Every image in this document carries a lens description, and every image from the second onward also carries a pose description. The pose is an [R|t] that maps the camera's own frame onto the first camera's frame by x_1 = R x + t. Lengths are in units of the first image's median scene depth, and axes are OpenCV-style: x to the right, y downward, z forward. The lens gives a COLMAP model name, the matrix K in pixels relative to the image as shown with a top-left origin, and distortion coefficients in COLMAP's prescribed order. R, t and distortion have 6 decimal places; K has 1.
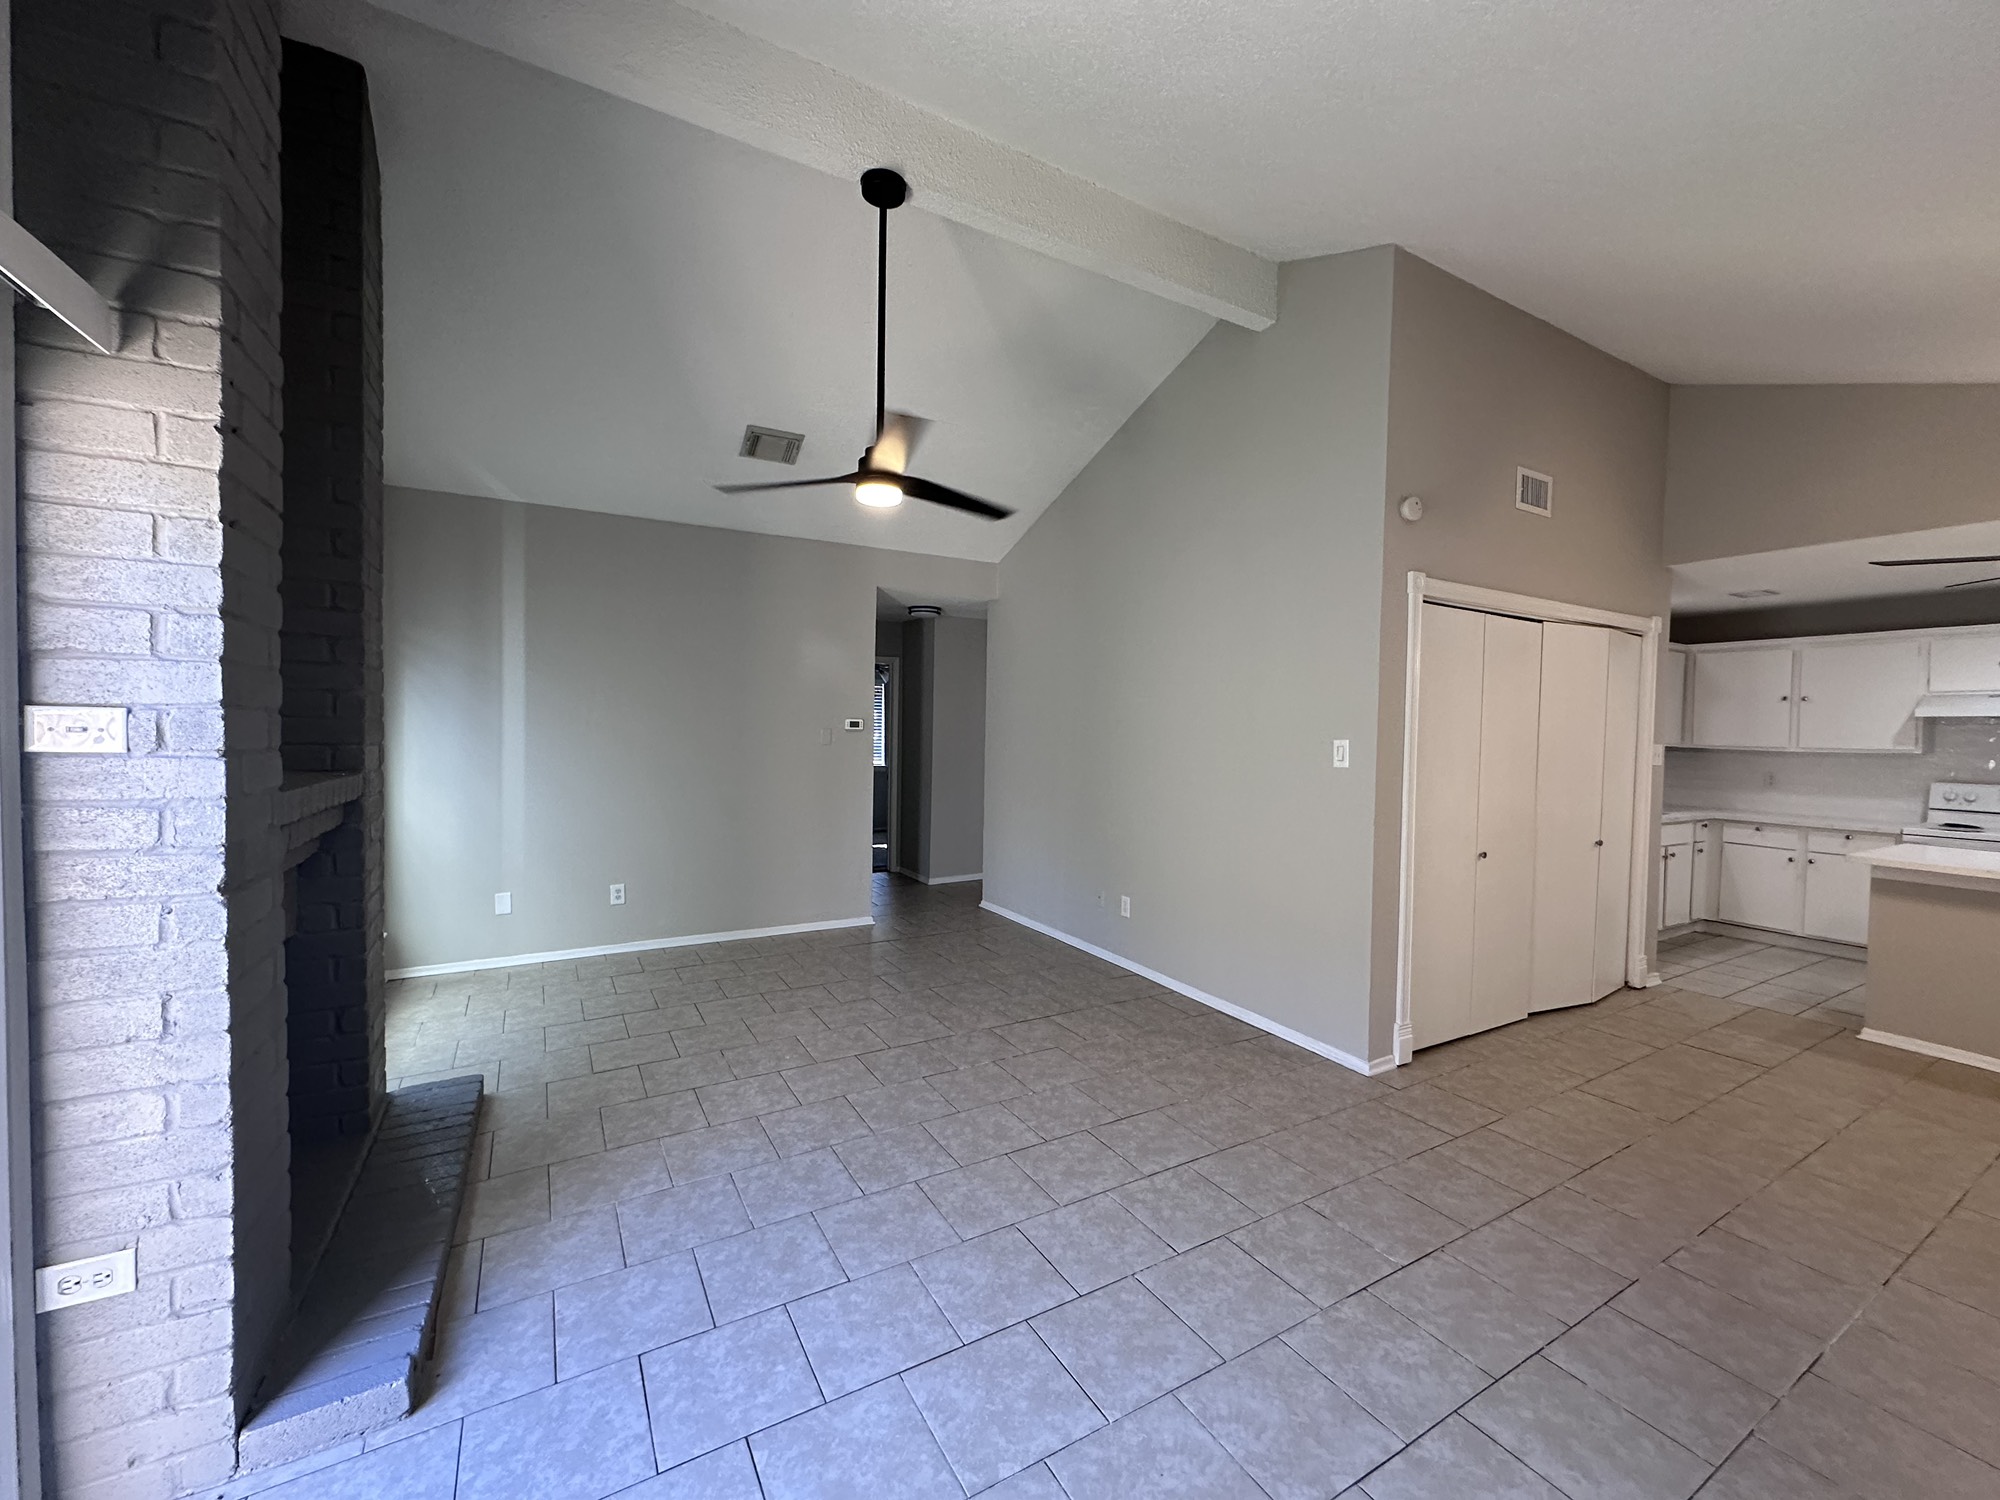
lens RADIAL K [[795.5, 0, 998.3], [0, 795.5, 749.3], [0, 0, 1]] dist [-0.003726, 0.000672]
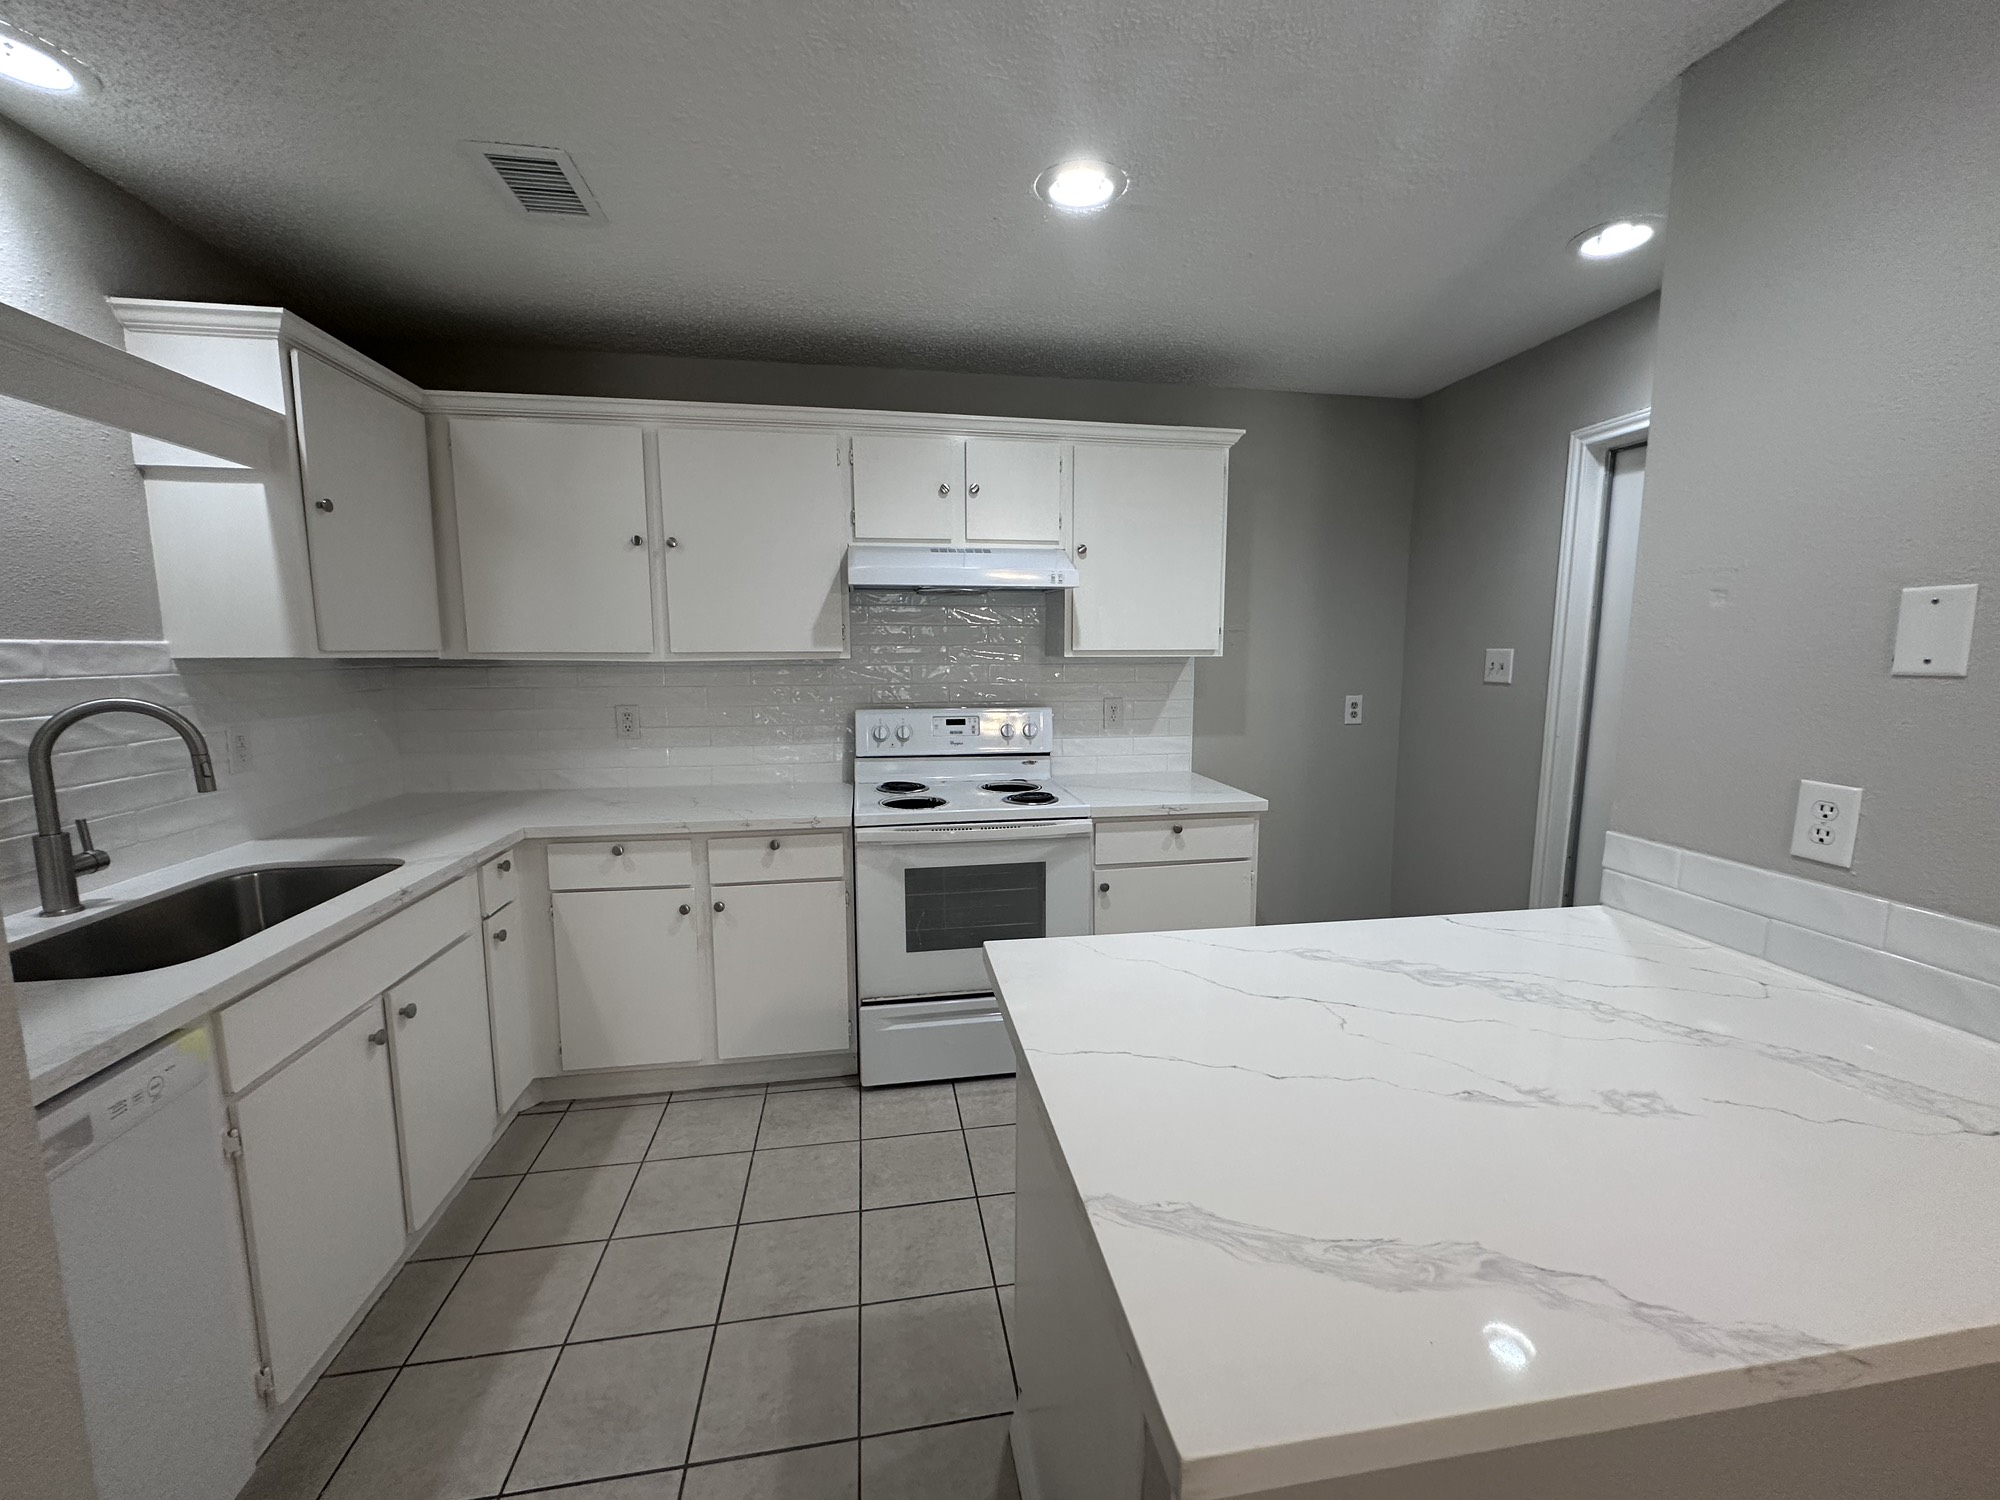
lens RADIAL K [[795.5, 0, 997.0], [0, 795.5, 750.9], [0, 0, 1]] dist [-0.003726, 0.000672]
pose [[0.344479, -0.137600, 0.928655, 1.030330], [0.030209, 0.990313, 0.135530, -0.003599], [-0.938308, -0.018634, 0.345299, 1.067701]]
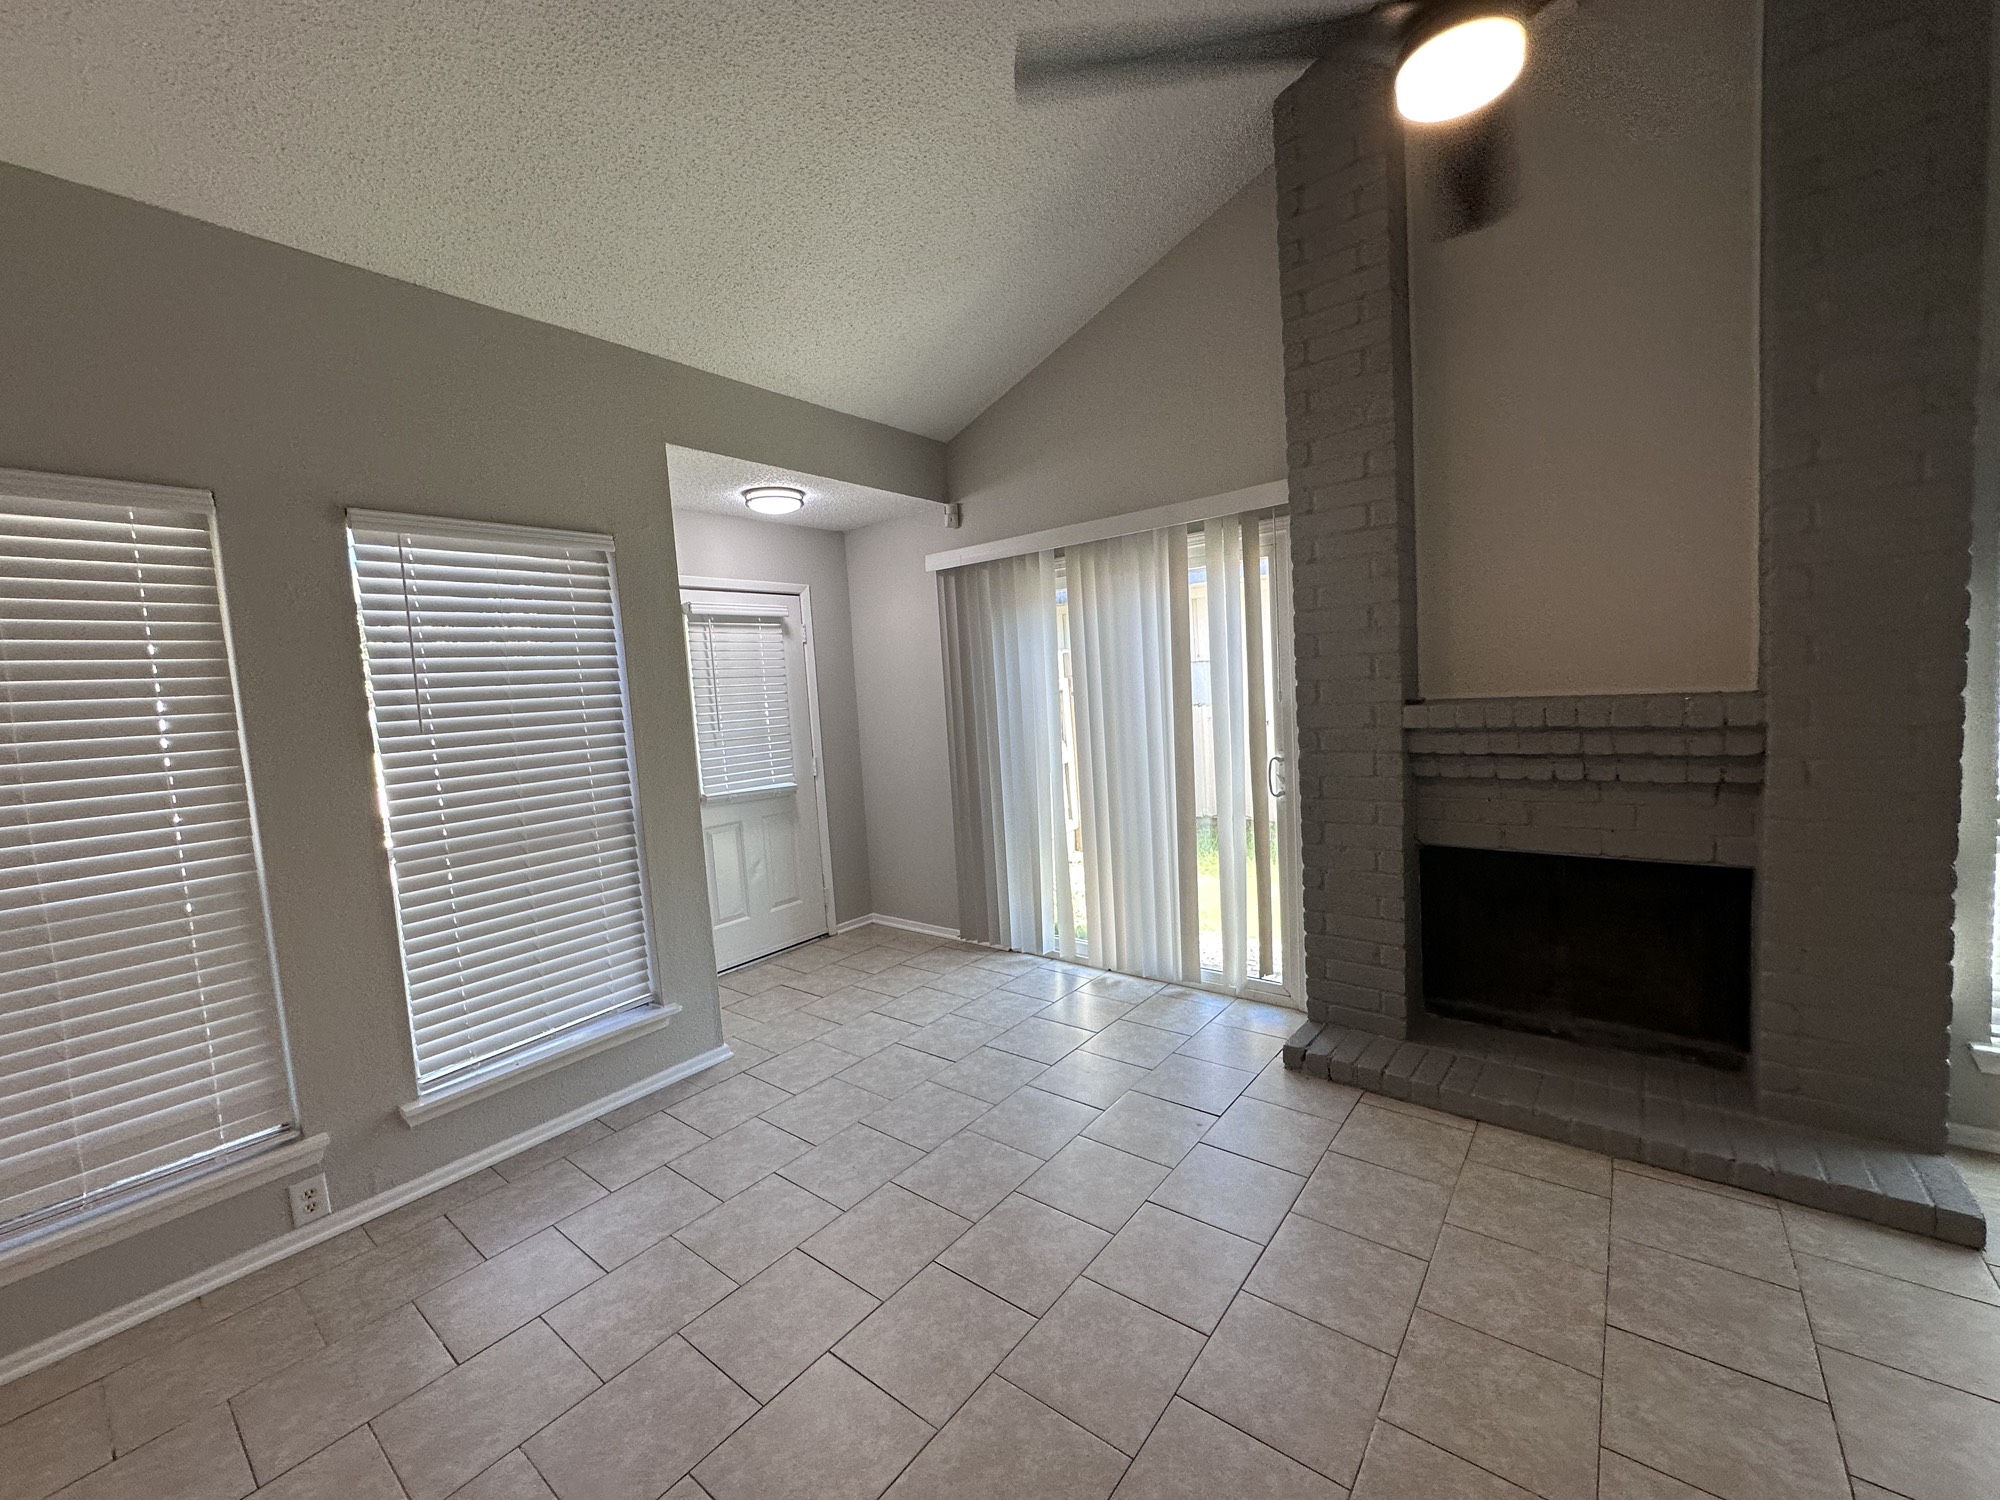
lens RADIAL K [[795.5, 0, 999.6], [0, 795.5, 748.5], [0, 0, 1]] dist [-0.003726, 0.000672]
pose [[-0.929857, 0.071942, -0.360819, 0.196316], [0.037906, 0.994210, 0.100545, -0.024788], [0.365963, 0.079815, -0.927200, 1.101412]]
